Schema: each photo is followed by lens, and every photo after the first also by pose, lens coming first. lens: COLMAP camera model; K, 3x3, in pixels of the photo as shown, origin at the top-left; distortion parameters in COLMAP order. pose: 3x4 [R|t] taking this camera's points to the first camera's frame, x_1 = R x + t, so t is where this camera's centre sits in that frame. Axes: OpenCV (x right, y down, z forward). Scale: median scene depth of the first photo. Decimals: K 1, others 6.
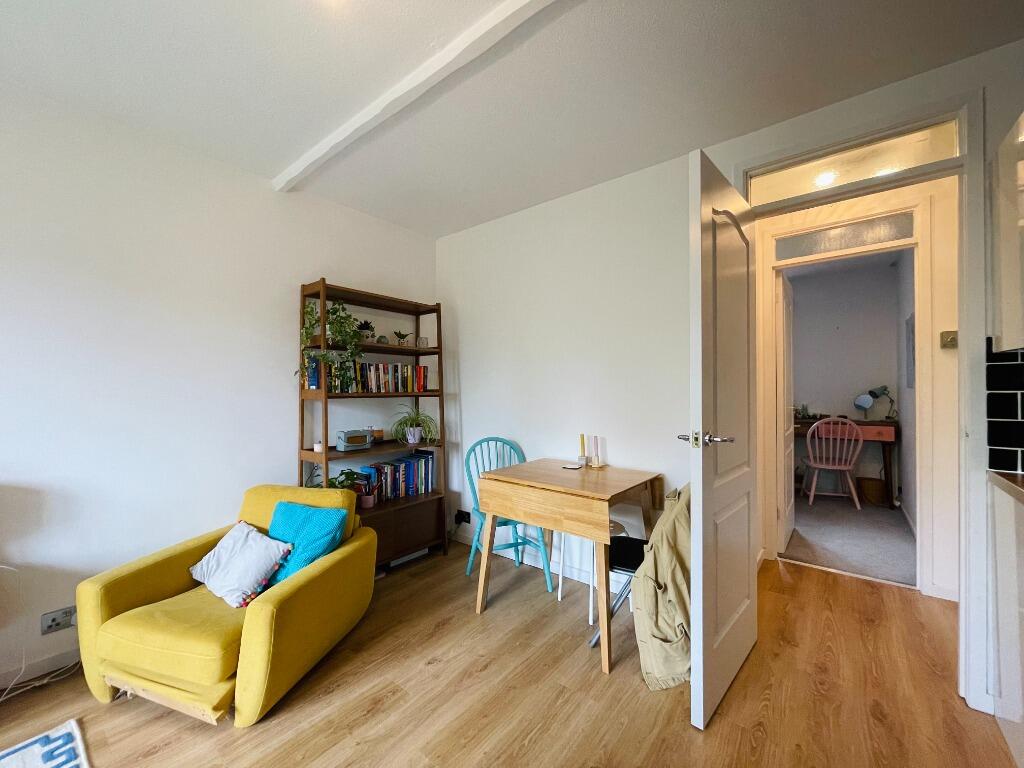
lens RADIAL K [[414.5, 0, 508.2], [0, 414.5, 385.8], [0, 0, 1]] dist [-0.000260, -0.000114]
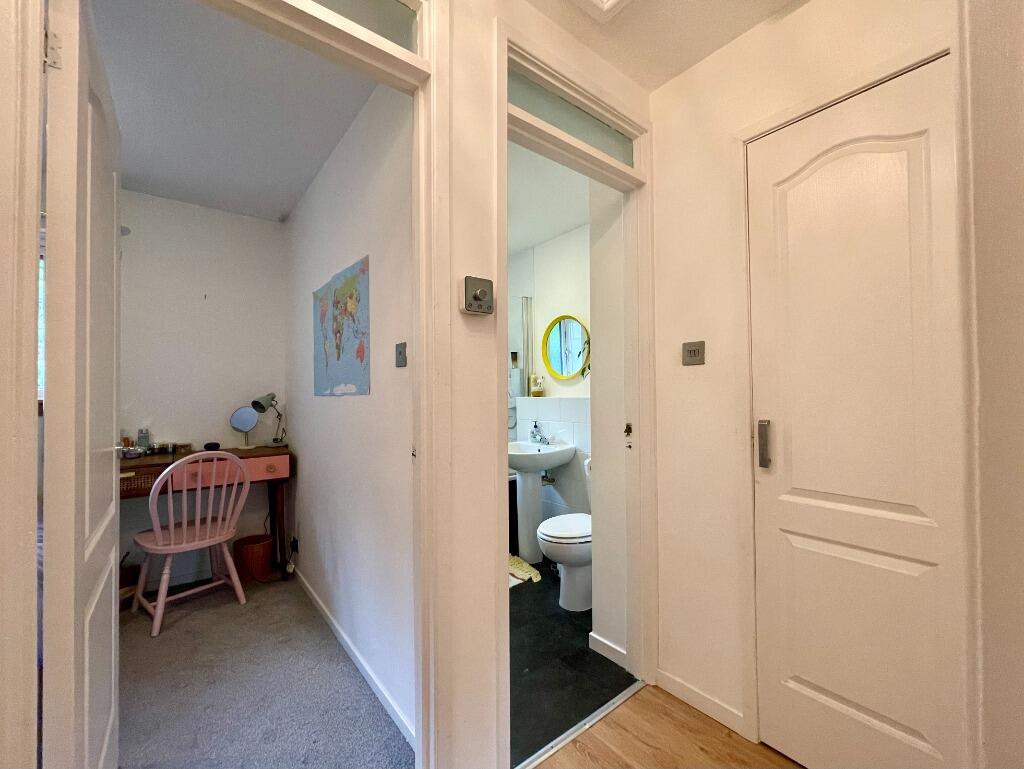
lens RADIAL K [[417.9, 0, 503.9], [0, 417.9, 393.1], [0, 0, 1]] dist [0.001461, 0.000859]
pose [[0.224885, 0.012867, 0.974300, 0.352276], [-0.004558, 0.999916, -0.012153, 0.006202], [-0.974375, -0.001708, 0.224924, 0.512706]]
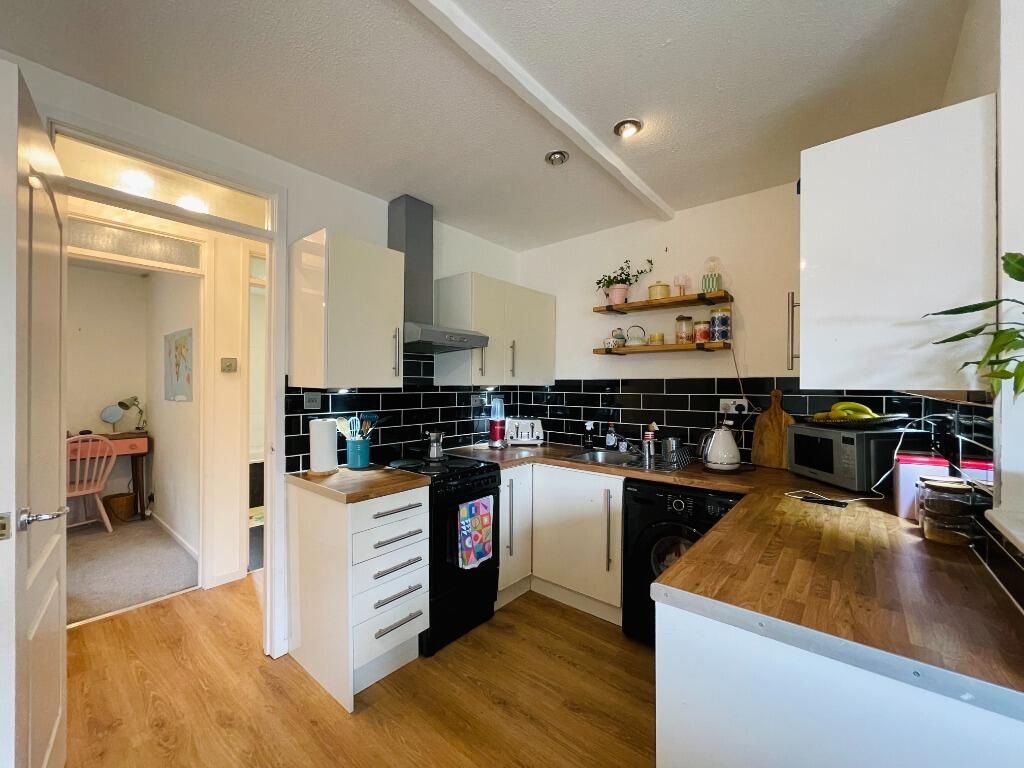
lens RADIAL K [[414.5, 0, 515.7], [0, 414.5, 383.4], [0, 0, 1]] dist [-0.000260, -0.000114]
pose [[0.005396, 0.009573, 0.999940, -0.075809], [-0.012360, 0.999878, -0.009506, -0.034664], [-0.999909, -0.012308, 0.005513, 0.097814]]
